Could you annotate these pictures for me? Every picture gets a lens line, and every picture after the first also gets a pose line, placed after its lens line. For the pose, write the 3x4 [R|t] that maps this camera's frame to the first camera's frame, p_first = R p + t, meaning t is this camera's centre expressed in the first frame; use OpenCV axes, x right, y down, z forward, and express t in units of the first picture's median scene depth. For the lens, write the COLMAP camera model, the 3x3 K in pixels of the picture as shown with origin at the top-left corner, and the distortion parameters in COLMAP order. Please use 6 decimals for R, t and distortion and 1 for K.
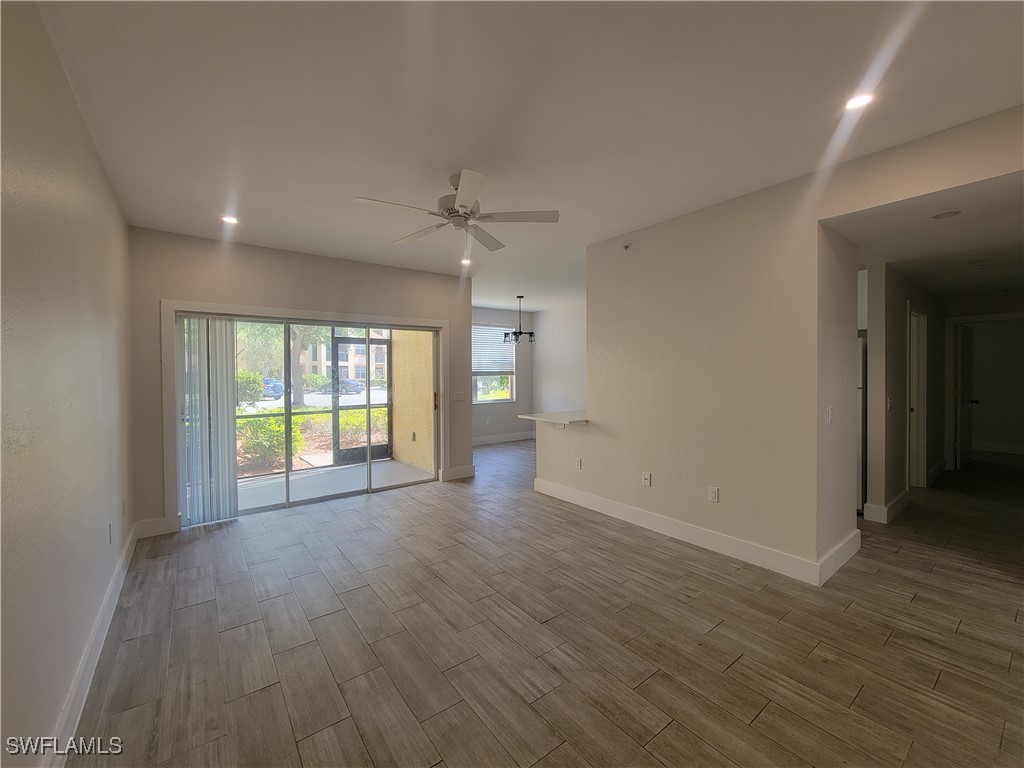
lens RADIAL K [[419.3, 0, 507.4], [0, 419.3, 381.7], [0, 0, 1]] dist [-0.005940, 0.000155]
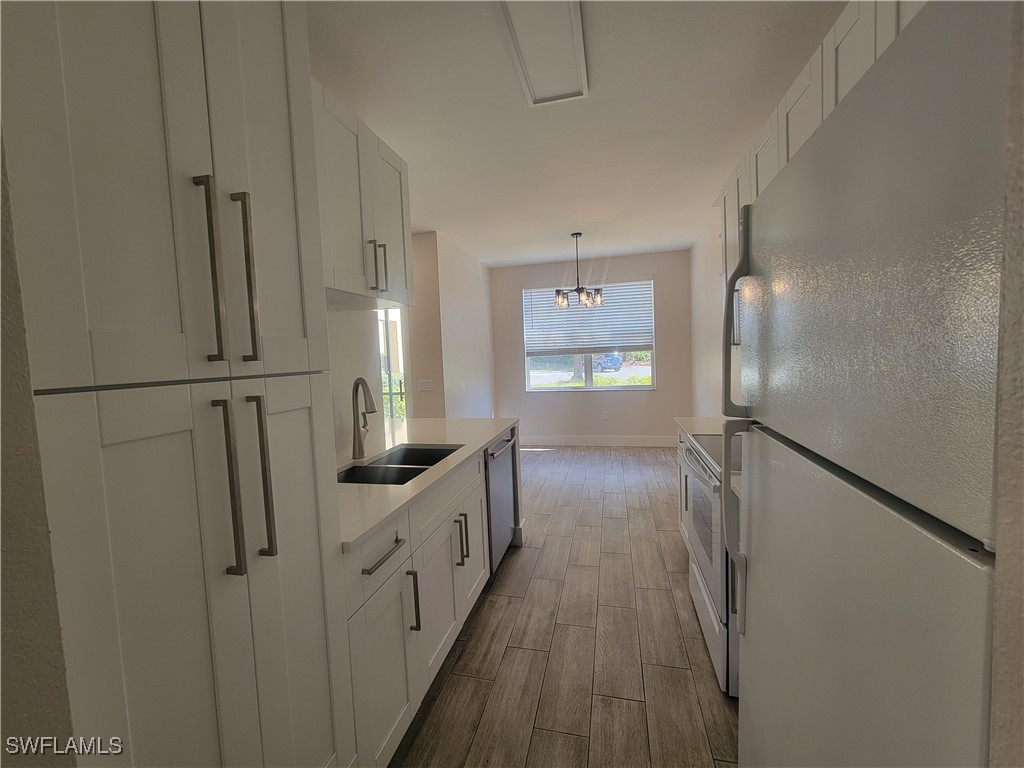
lens RADIAL K [[419.3, 0, 513.2], [0, 419.3, 379.0], [0, 0, 1]] dist [-0.005940, 0.000155]
pose [[0.640527, 0.026325, -0.767484, 0.947453], [0.018940, 0.998567, 0.050058, -0.019117], [0.767702, -0.046600, 0.639110, 0.904878]]
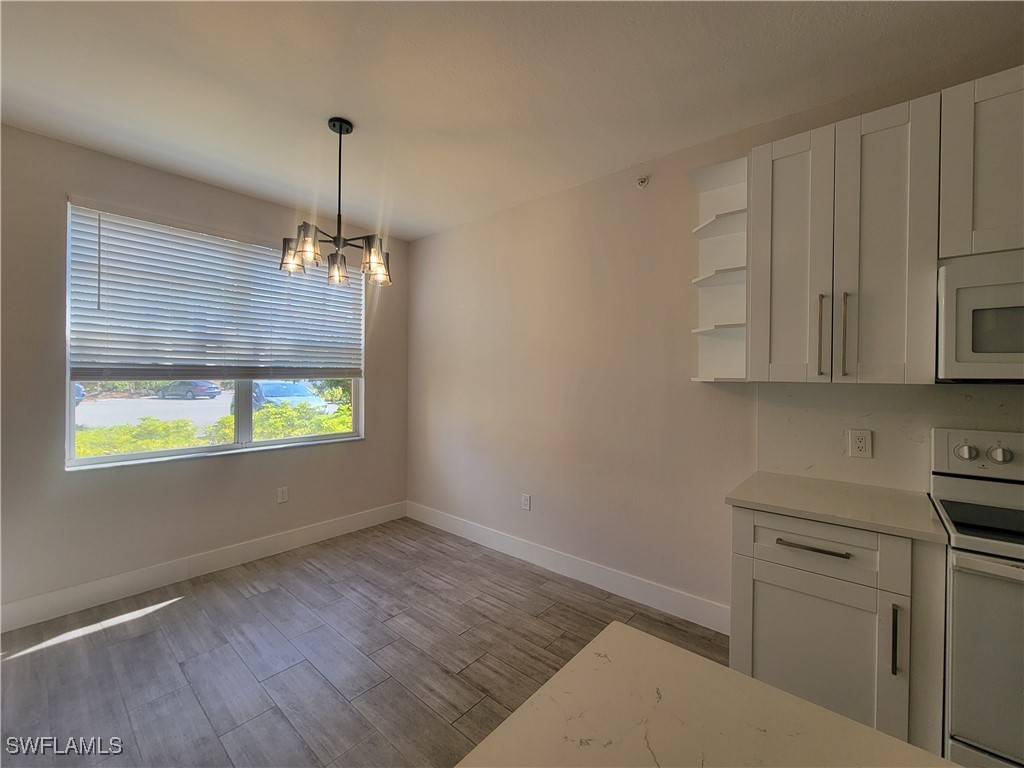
lens RADIAL K [[419.3, 0, 508.4], [0, 419.3, 376.9], [0, 0, 1]] dist [-0.005940, 0.000155]
pose [[0.973875, 0.015255, 0.226572, 0.158540], [-0.011010, 0.999740, -0.019986, -0.022586], [-0.226818, 0.016969, 0.973789, 1.268529]]
